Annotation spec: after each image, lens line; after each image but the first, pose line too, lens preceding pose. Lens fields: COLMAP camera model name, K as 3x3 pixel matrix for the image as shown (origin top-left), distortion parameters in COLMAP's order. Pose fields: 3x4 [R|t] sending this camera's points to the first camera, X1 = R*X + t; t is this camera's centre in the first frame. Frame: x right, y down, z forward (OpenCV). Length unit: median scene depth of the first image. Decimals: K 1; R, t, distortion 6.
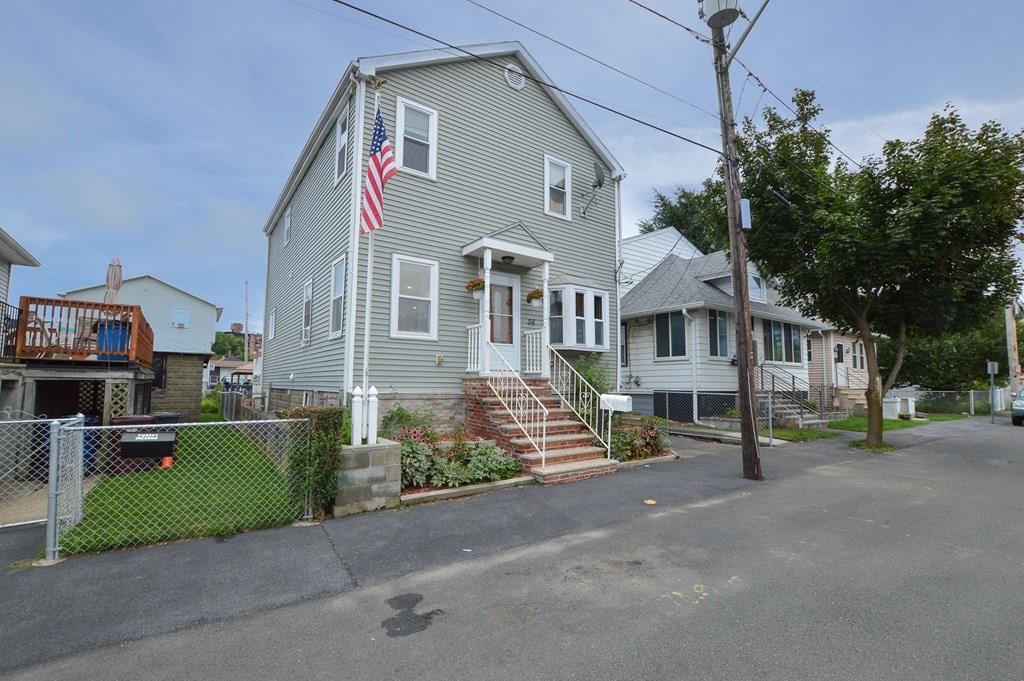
lens RADIAL K [[460.9, 0, 515.4], [0, 460.9, 348.0], [0, 0, 1]] dist [-0.022517, 0.000317]
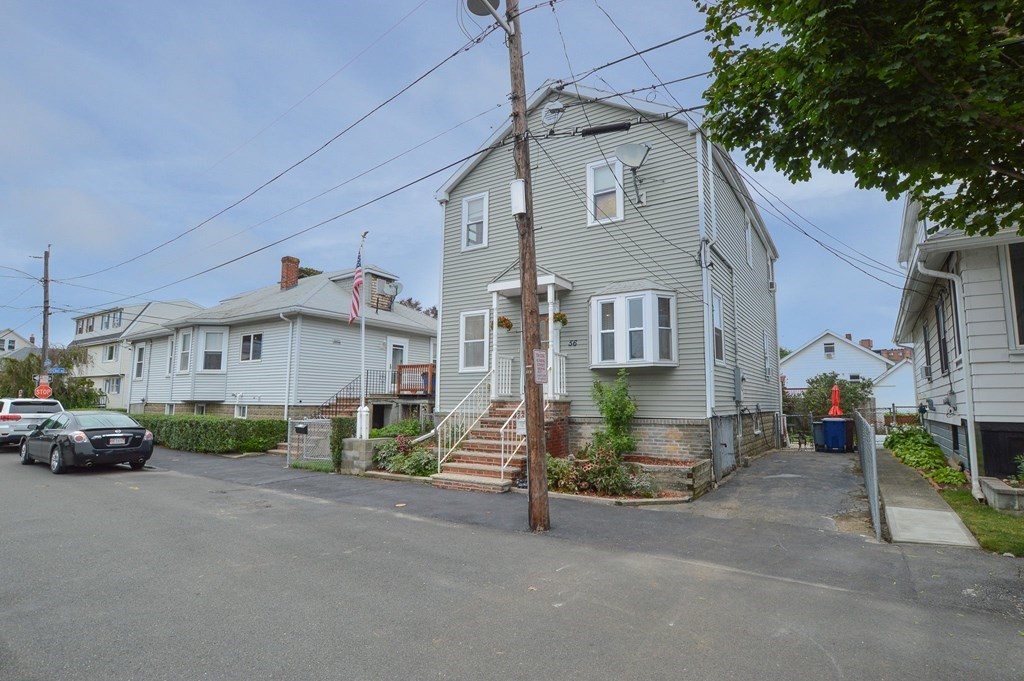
lens RADIAL K [[492.0, 0, 505.3], [0, 492.0, 344.9], [0, 0, 1]] dist [0.001904, 0.000184]
pose [[0.332539, -0.117065, -0.935796, 1.134379], [0.066886, 0.992695, -0.100415, 0.050799], [0.940715, -0.029200, 0.337940, 0.588414]]
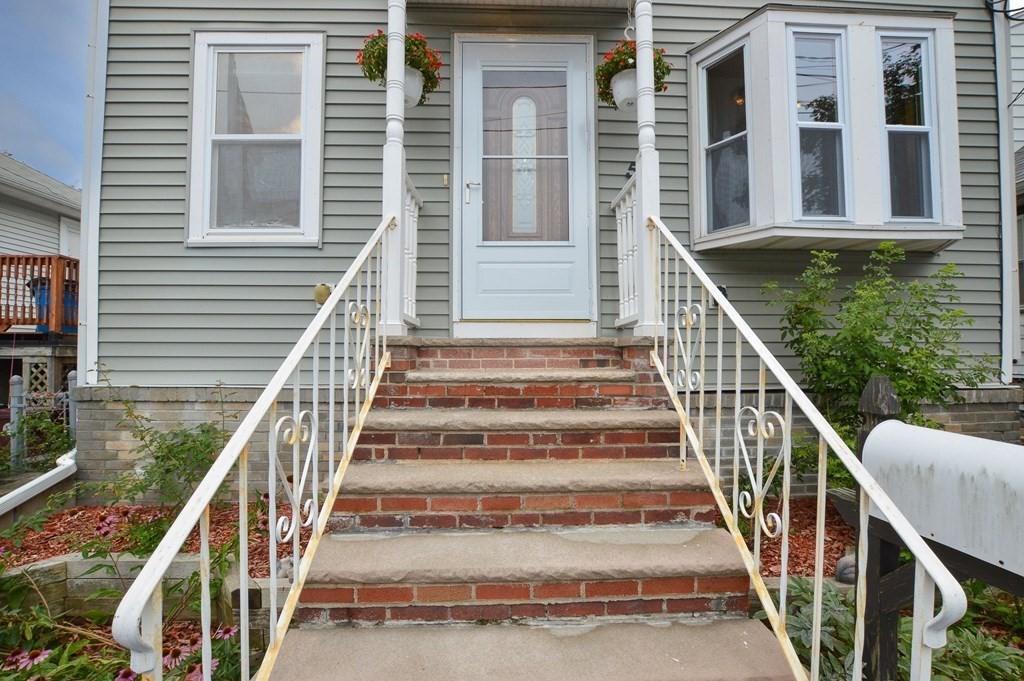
lens RADIAL K [[460.9, 0, 515.4], [0, 460.9, 348.0], [0, 0, 1]] dist [-0.022517, 0.000317]
pose [[0.825619, -0.019436, -0.563894, 0.167712], [0.050610, 0.997929, 0.039704, 0.060467], [0.561954, -0.061319, 0.824892, 0.781707]]
